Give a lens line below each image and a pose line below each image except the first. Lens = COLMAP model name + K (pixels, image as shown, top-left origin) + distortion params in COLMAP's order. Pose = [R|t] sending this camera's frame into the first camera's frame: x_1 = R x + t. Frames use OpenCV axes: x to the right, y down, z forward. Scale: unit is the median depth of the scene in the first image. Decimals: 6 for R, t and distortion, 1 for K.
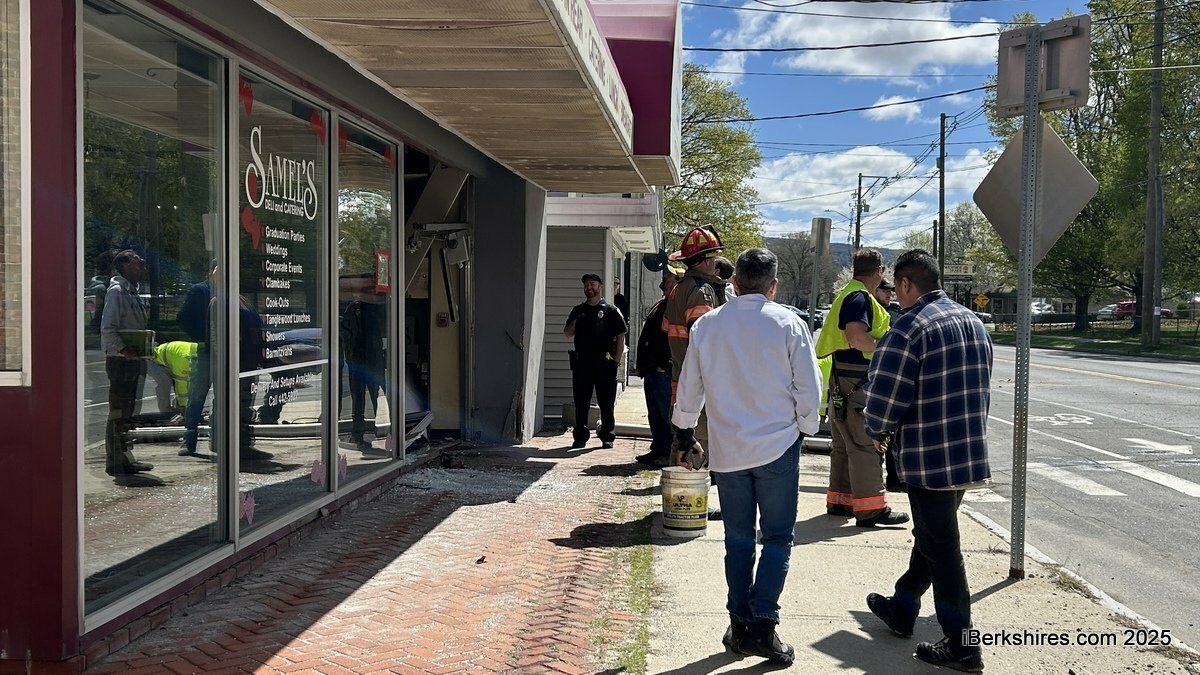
lens RADIAL K [[1353.6, 0, 600.0], [0, 1353.6, 337.5], [0, 0, 1]] dist [0.099405, -0.012428]
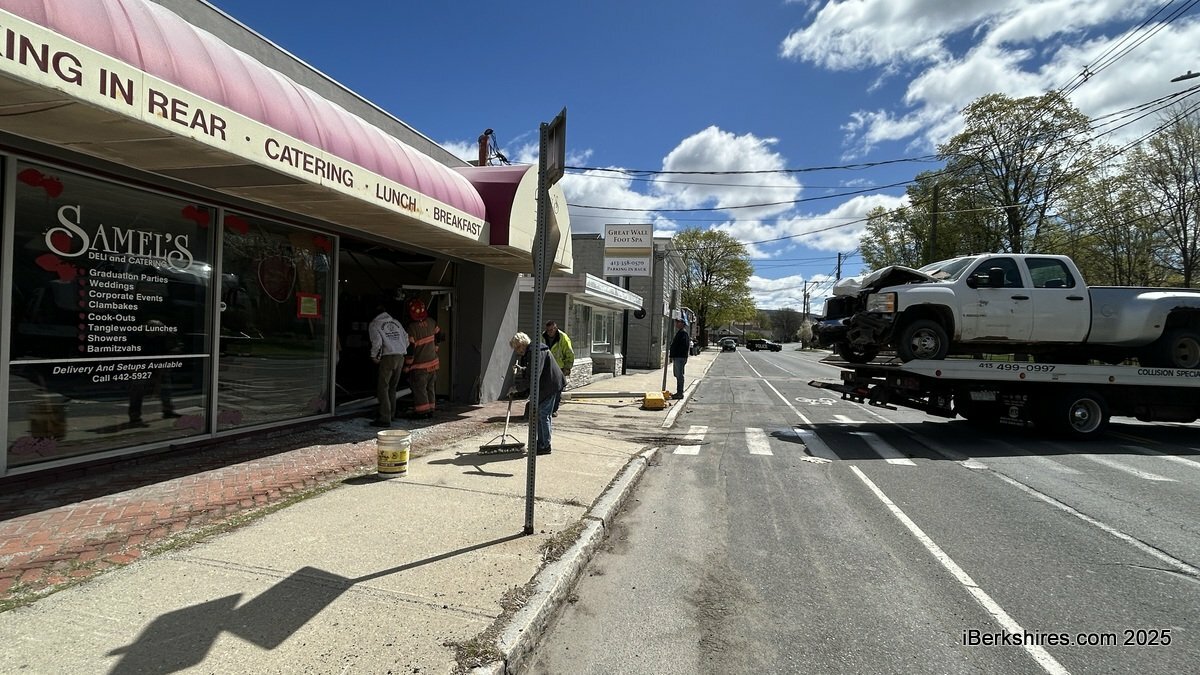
lens RADIAL K [[568.6, 0, 600.0], [0, 568.6, 337.5], [0, 0, 1]] dist [-0.015225, 0.000439]
pose [[0.982332, 0.024250, -0.185568, 0.484879], [-0.028289, 0.999416, -0.019147, -0.006201], [0.184996, 0.024059, 0.982445, 0.482712]]
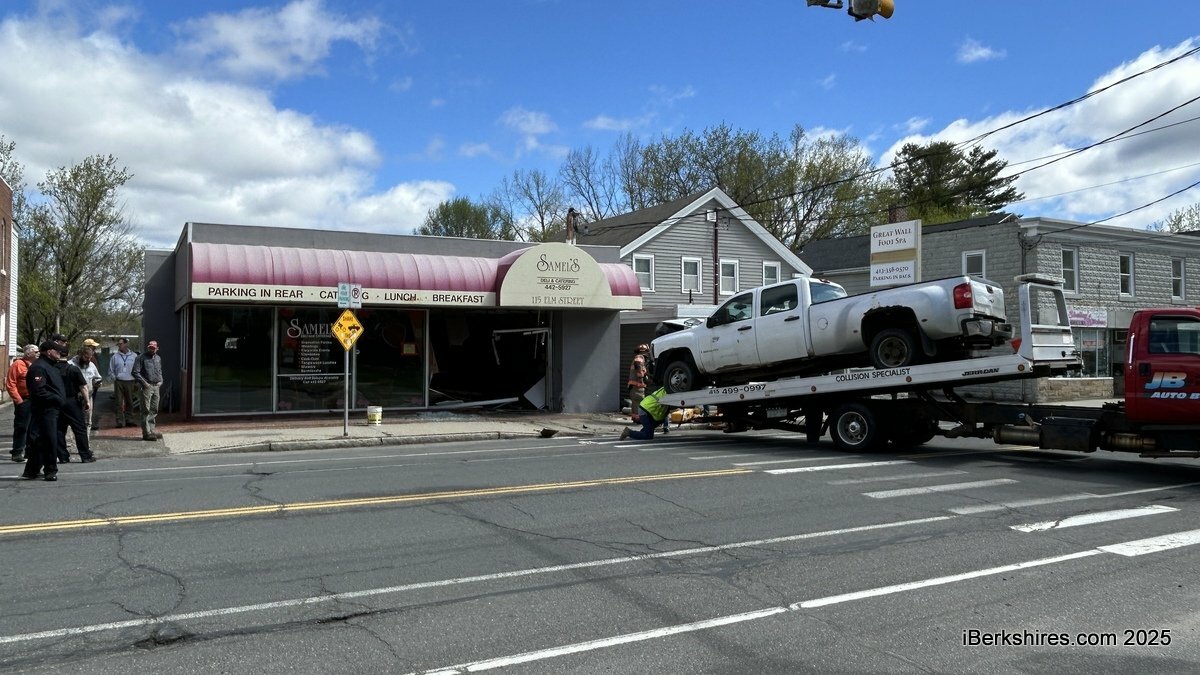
lens RADIAL K [[882.7, 0, 600.0], [0, 882.7, 337.5], [0, 0, 1]] dist [0.000827, -0.000297]
pose [[0.531285, -0.020333, -0.846949, 2.957332], [-0.016194, 0.999286, -0.034148, -0.014983], [0.847039, 0.031858, 0.530576, 0.313764]]
